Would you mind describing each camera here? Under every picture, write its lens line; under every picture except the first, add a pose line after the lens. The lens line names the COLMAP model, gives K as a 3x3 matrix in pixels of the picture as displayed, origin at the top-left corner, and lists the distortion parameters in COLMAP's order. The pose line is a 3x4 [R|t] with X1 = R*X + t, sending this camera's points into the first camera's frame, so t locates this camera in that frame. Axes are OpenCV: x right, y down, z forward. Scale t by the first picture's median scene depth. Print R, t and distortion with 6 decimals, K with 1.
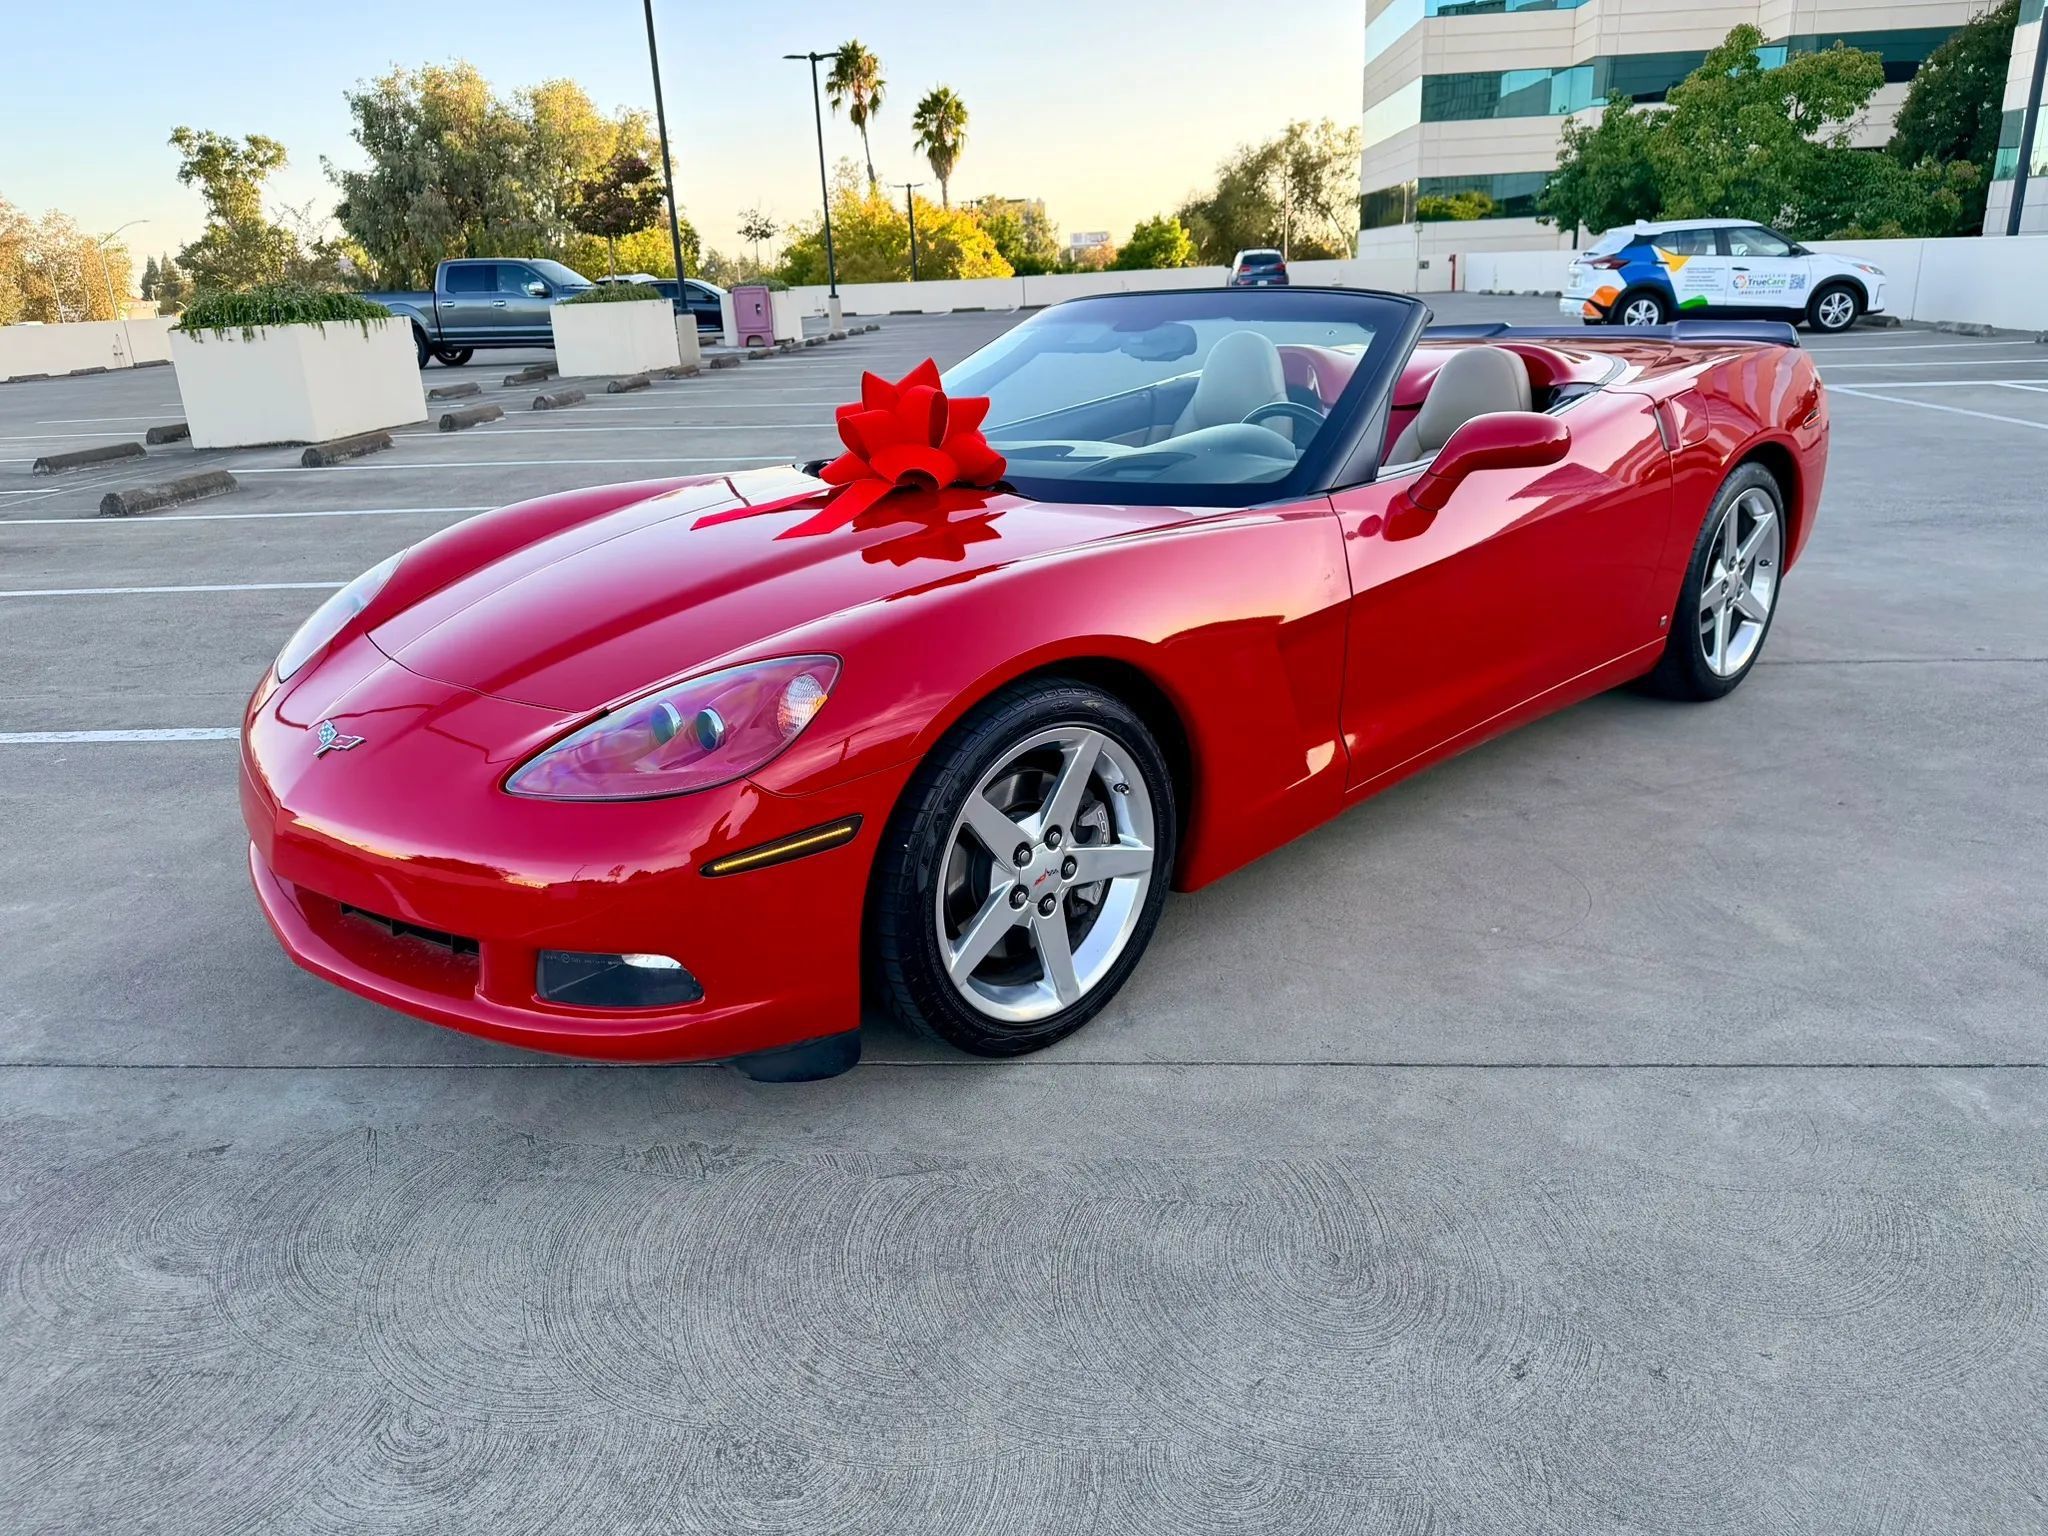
lens RADIAL K [[1447.9, 0, 1018.3], [0, 1447.9, 773.4], [0, 0, 1]] dist [0.023268, -0.028992]
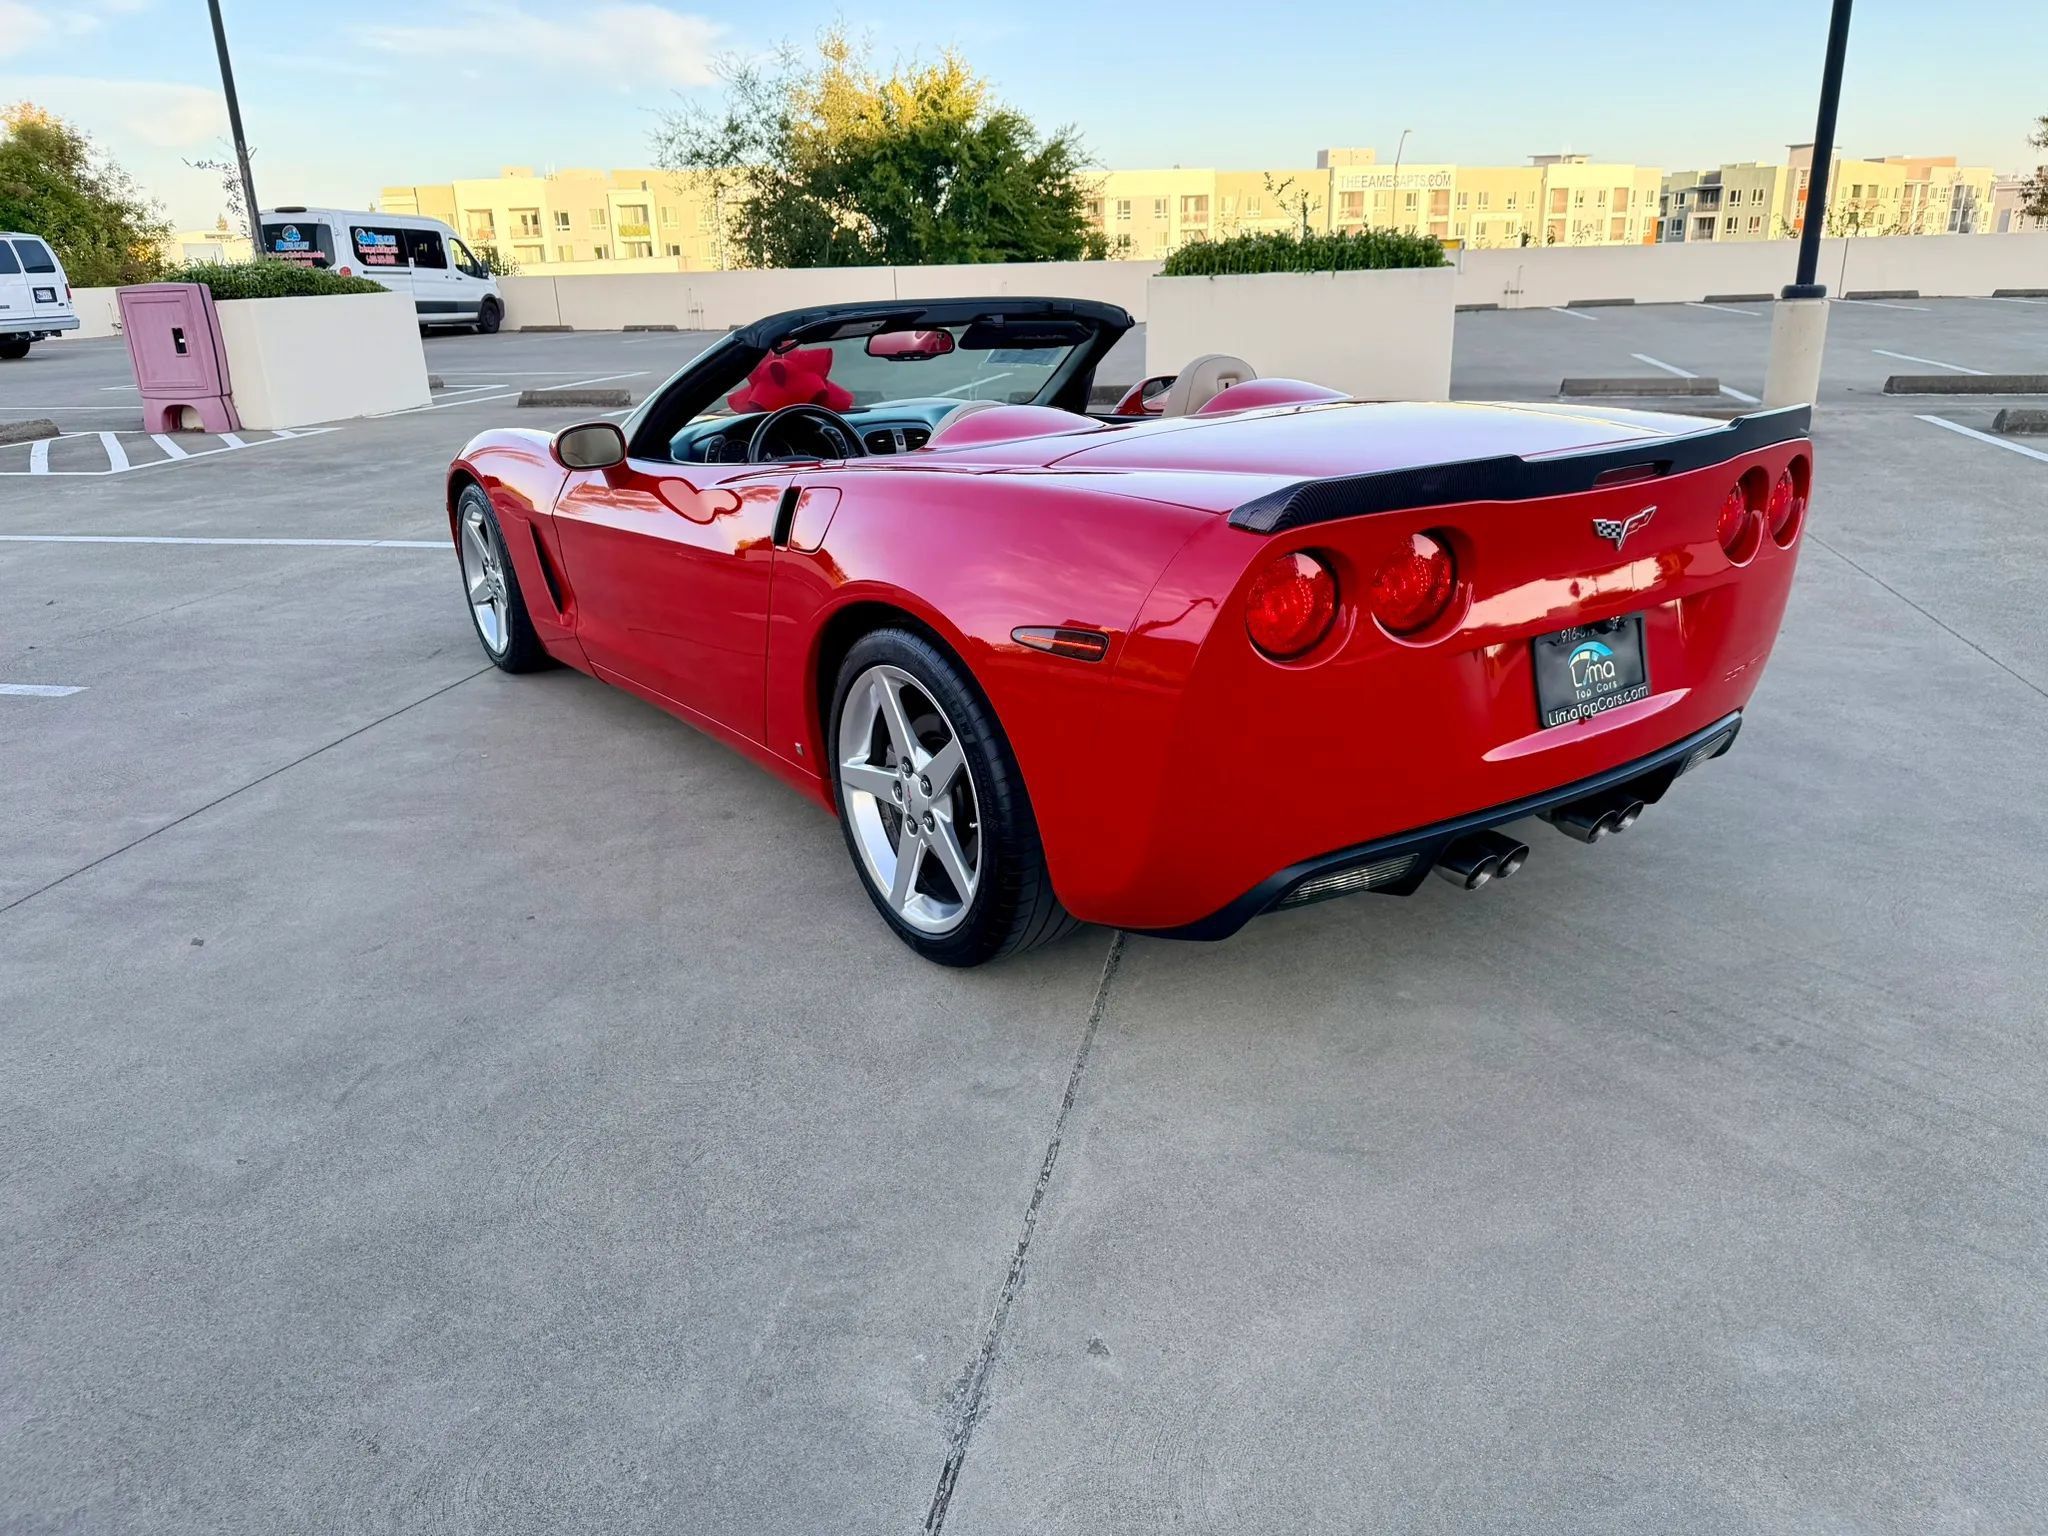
lens RADIAL K [[1447.9, 0, 1033.4], [0, 1447.9, 757.6], [0, 0, 1]] dist [0.023268, -0.028992]
pose [[-0.130815, 0.372382, -0.918814, 0.319758], [-0.291260, 0.871446, 0.394652, -0.125226], [0.947658, 0.319240, -0.005539, 0.306740]]
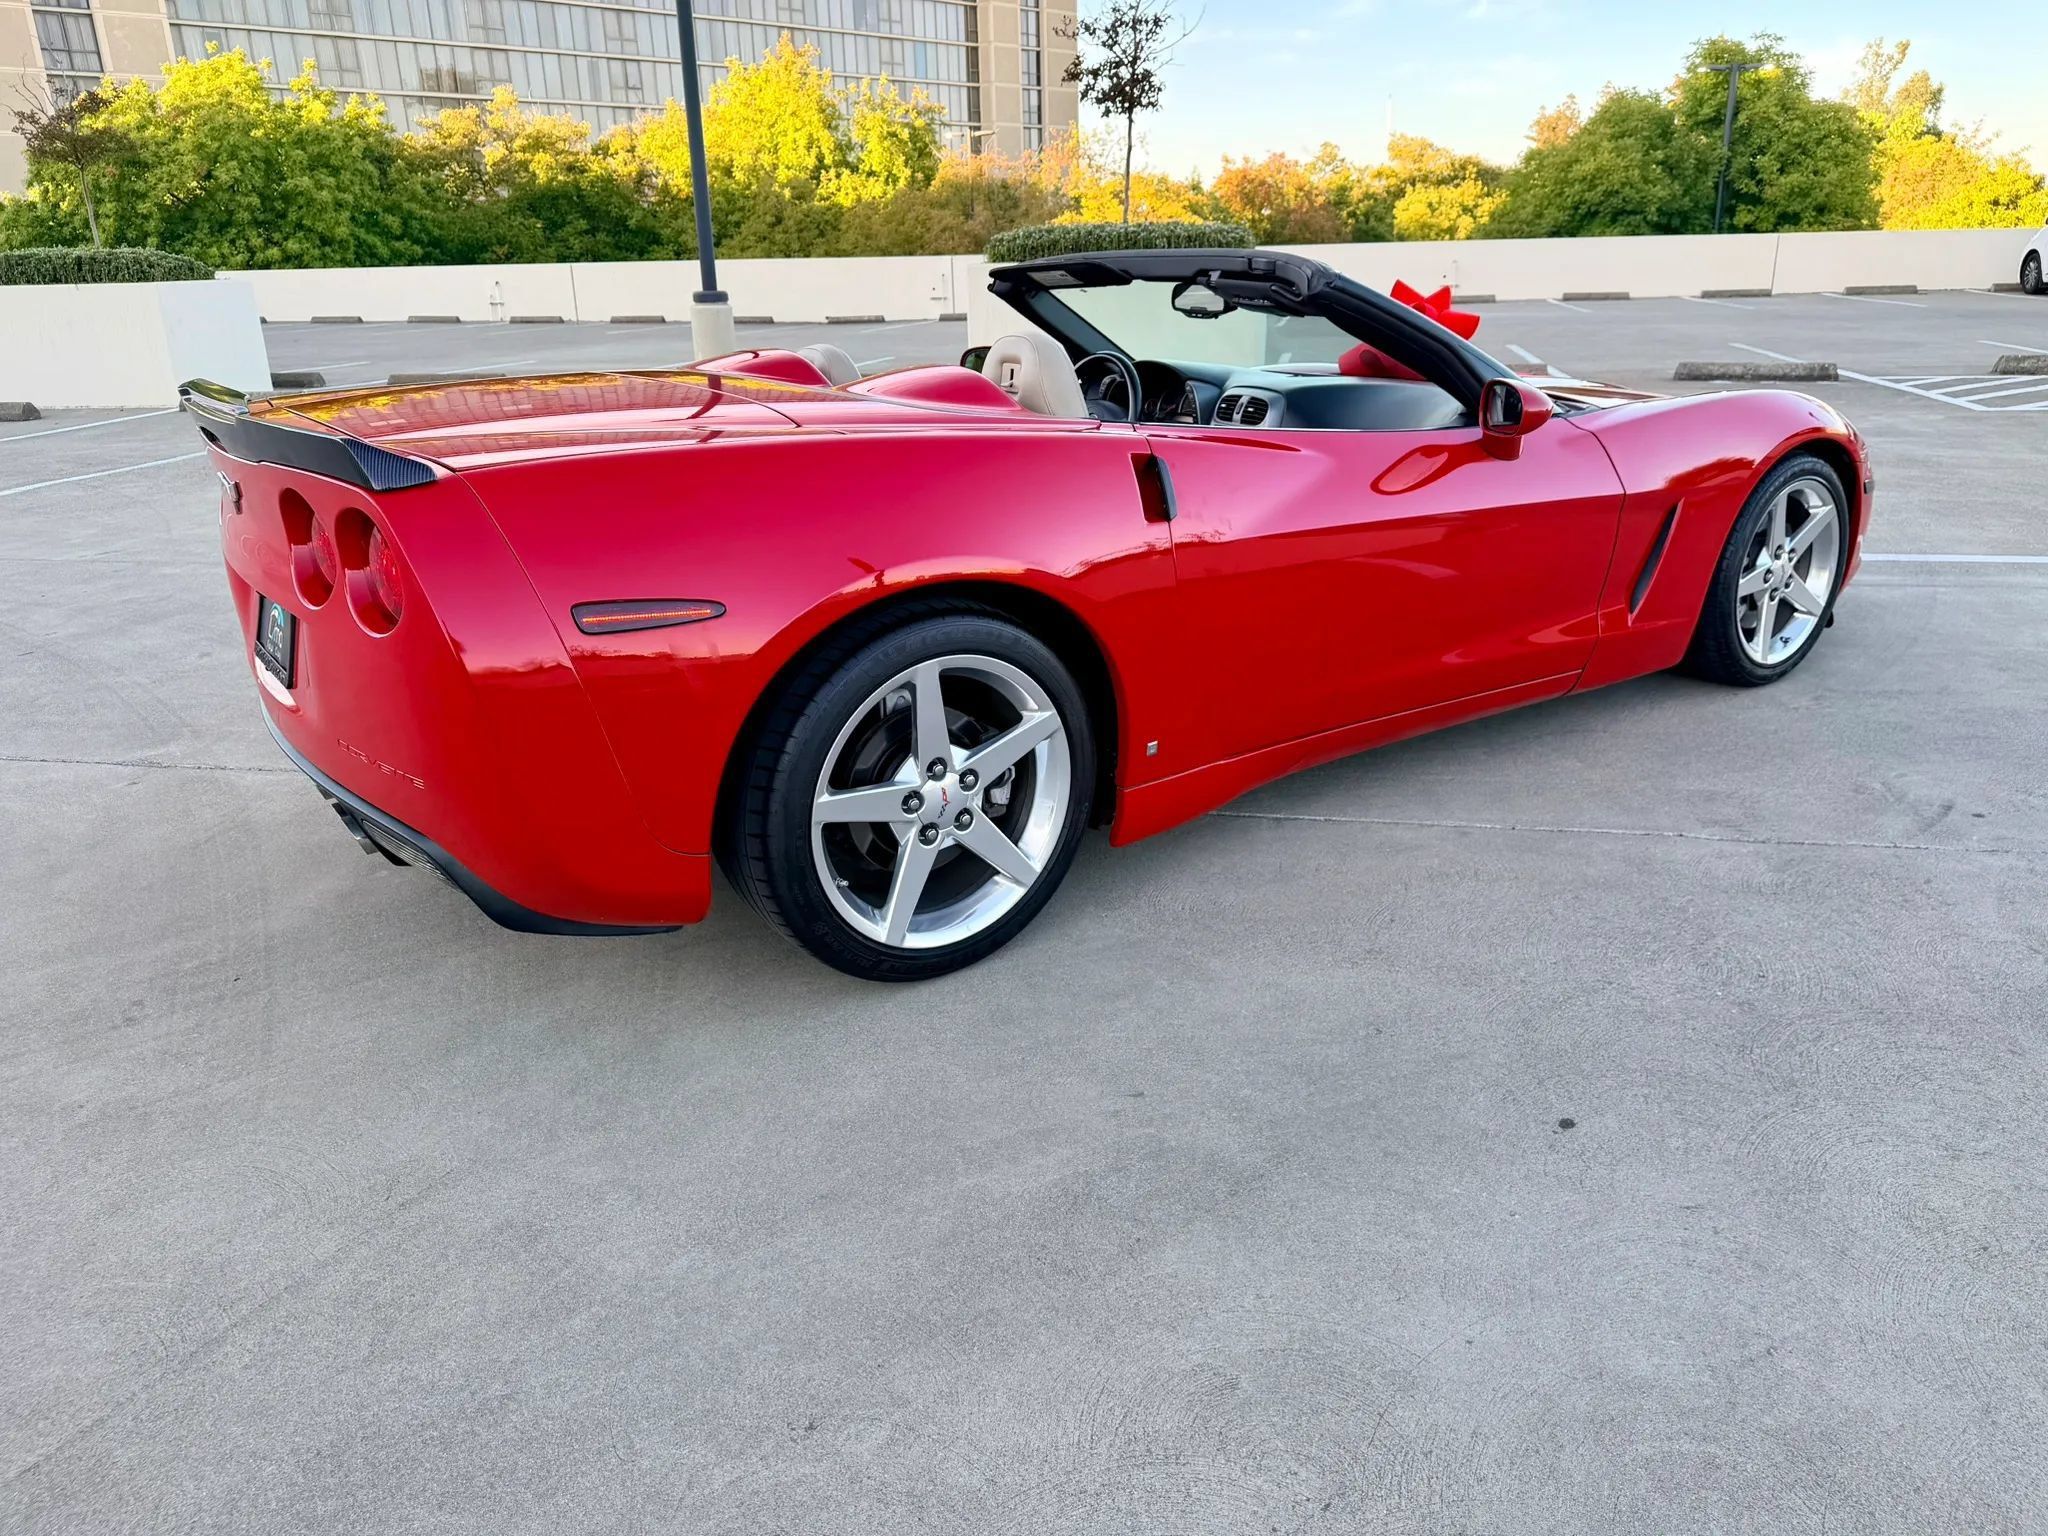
lens RADIAL K [[1447.9, 0, 1031.4], [0, 1447.9, 750.9], [0, 0, 1]] dist [0.023268, -0.028992]
pose [[-0.988897, 0.020999, 0.147110, 0.018196], [0.107320, 0.785662, 0.609276, -0.174829], [-0.102785, 0.618299, -0.779193, 0.512900]]
